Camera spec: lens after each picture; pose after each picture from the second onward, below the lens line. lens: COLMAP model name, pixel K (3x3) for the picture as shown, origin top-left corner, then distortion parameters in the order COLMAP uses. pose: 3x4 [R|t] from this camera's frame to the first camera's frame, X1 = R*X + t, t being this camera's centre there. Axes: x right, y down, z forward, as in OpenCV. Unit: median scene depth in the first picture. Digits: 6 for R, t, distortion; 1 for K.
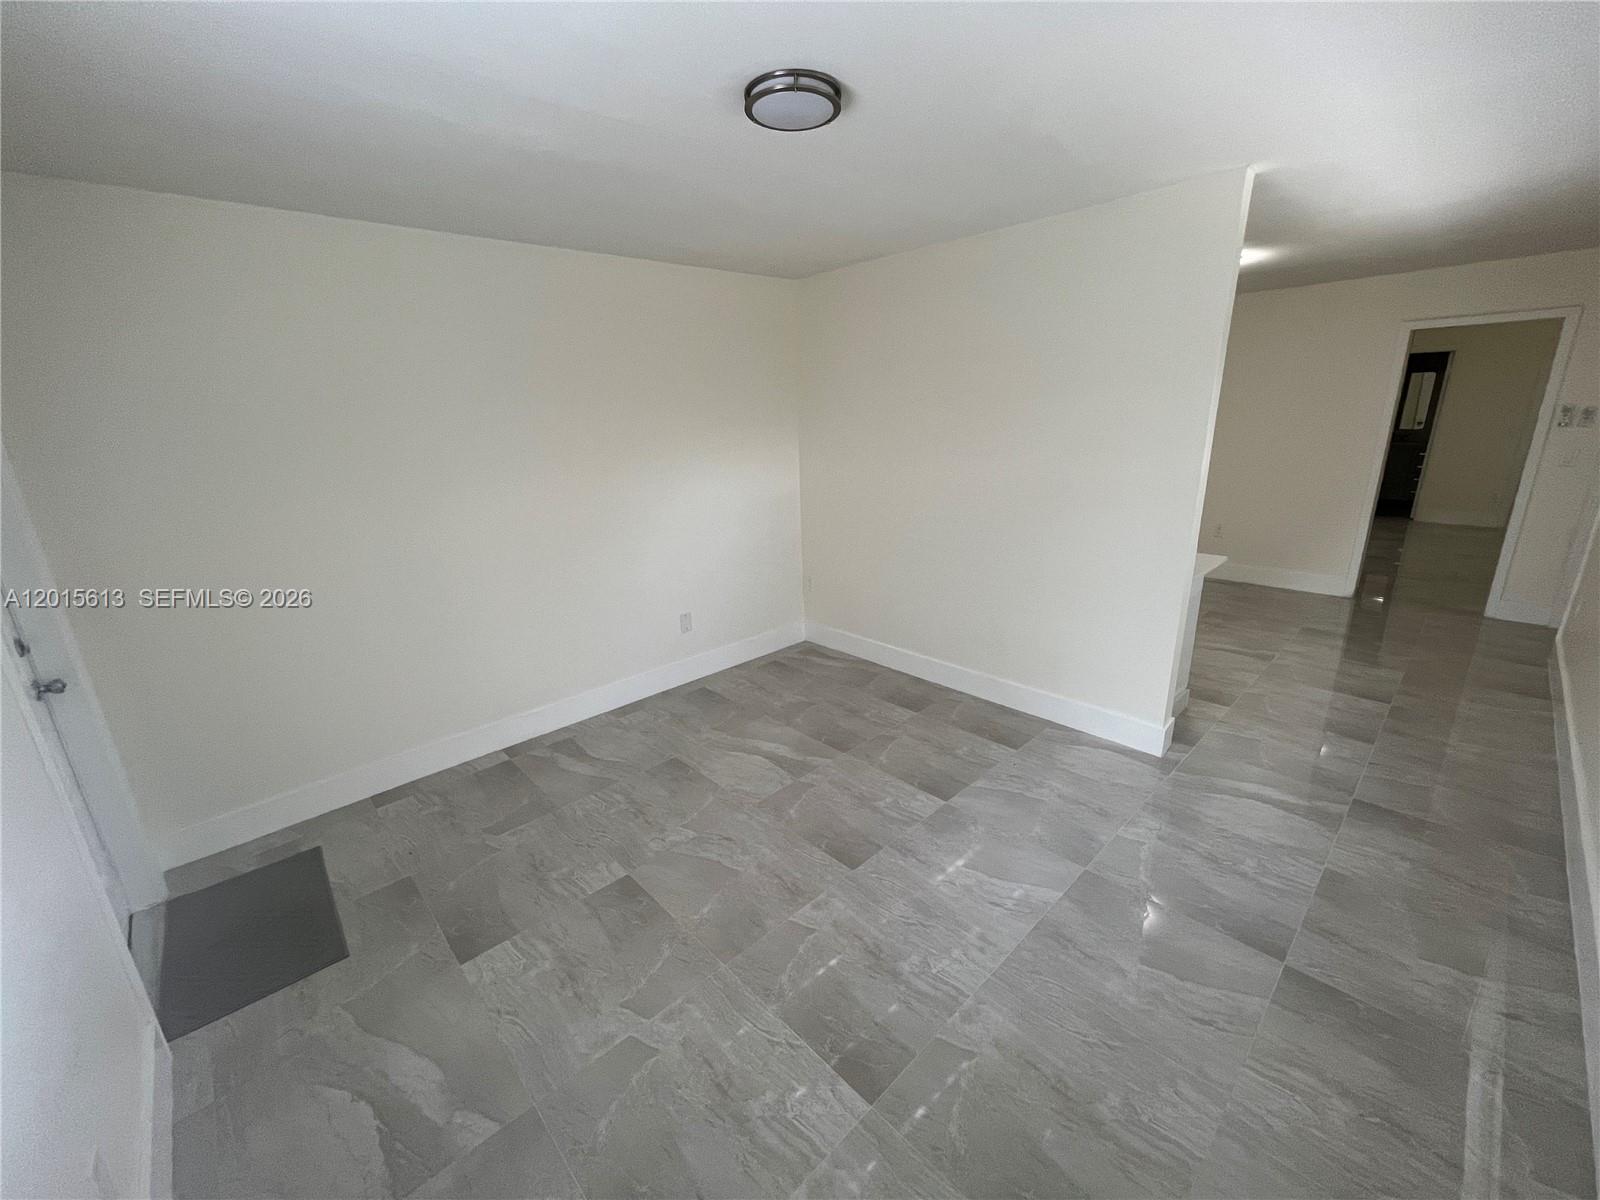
lens RADIAL K [[645.6, 0, 808.7], [0, 645.6, 599.9], [0, 0, 1]] dist [-0.002149, 0.000392]
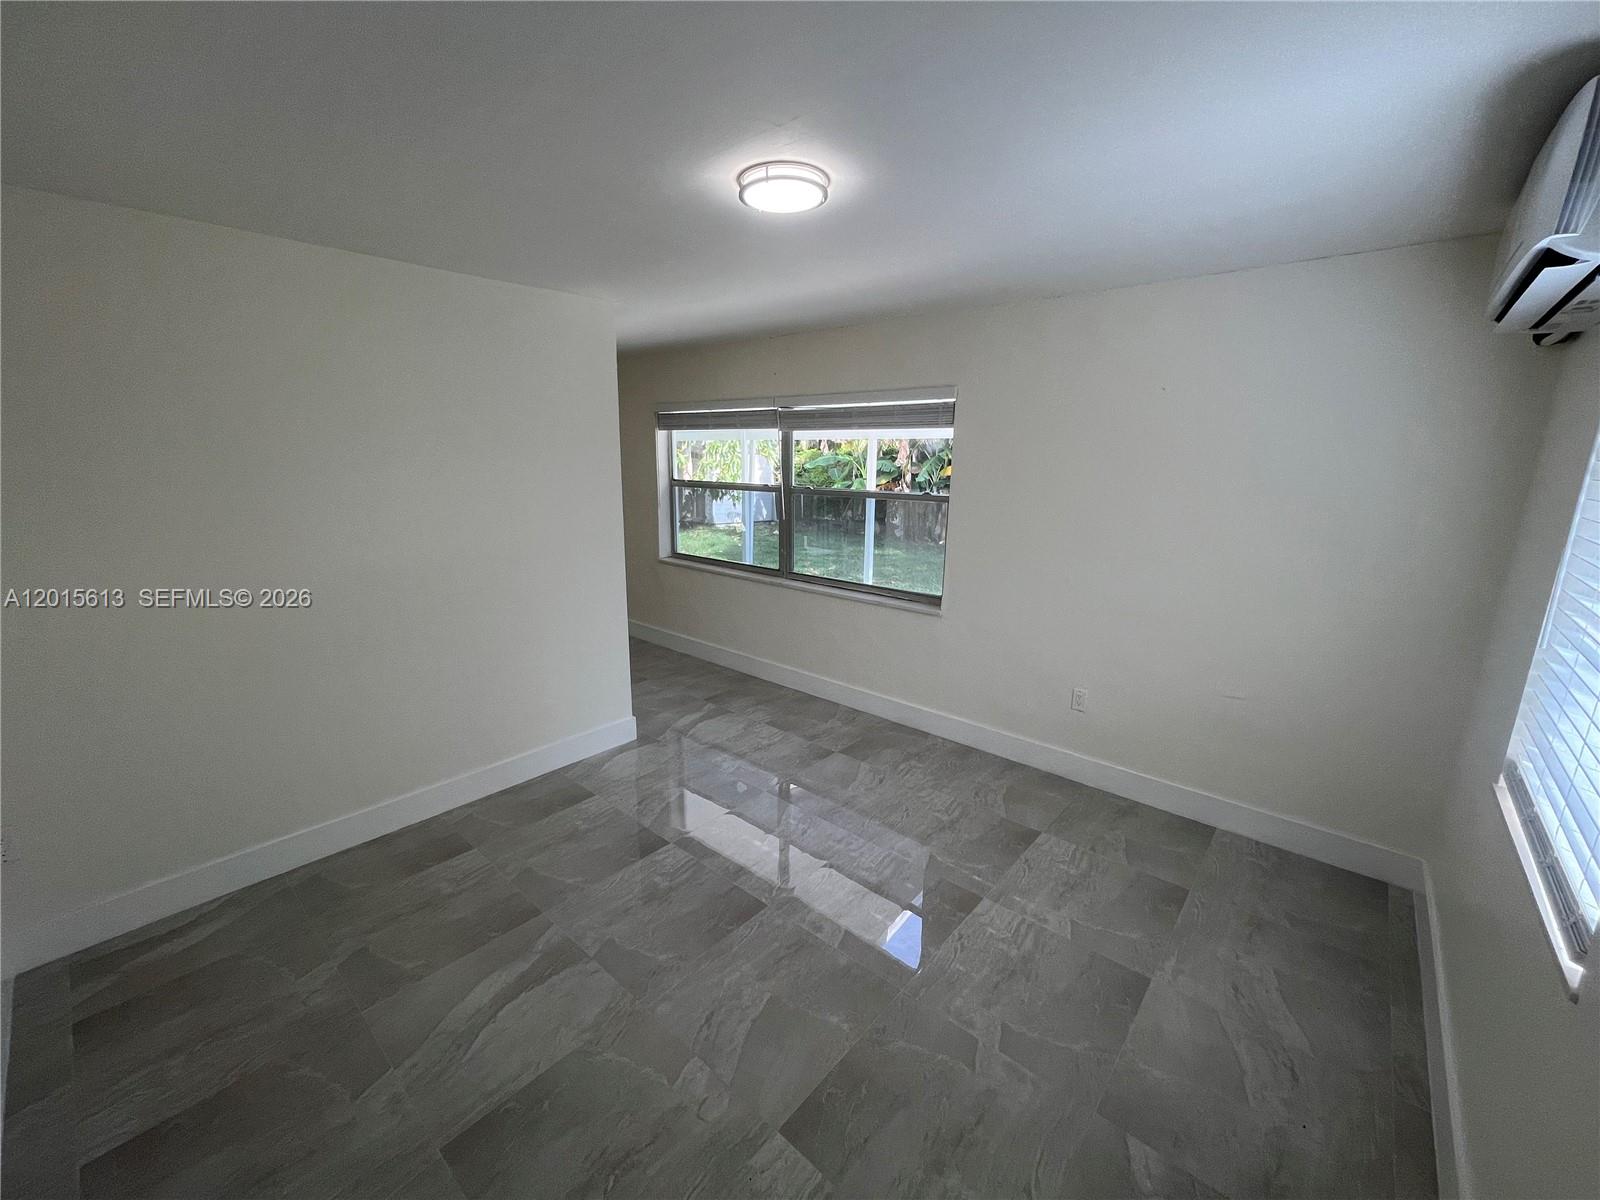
lens RADIAL K [[645.6, 0, 807.1], [0, 645.6, 603.7], [0, 0, 1]] dist [-0.002149, 0.000392]
pose [[-0.095518, -0.195444, 0.976052, -0.800308], [0.279825, 0.935724, 0.214753, -0.215831], [-0.955288, 0.293637, -0.034688, 0.803876]]
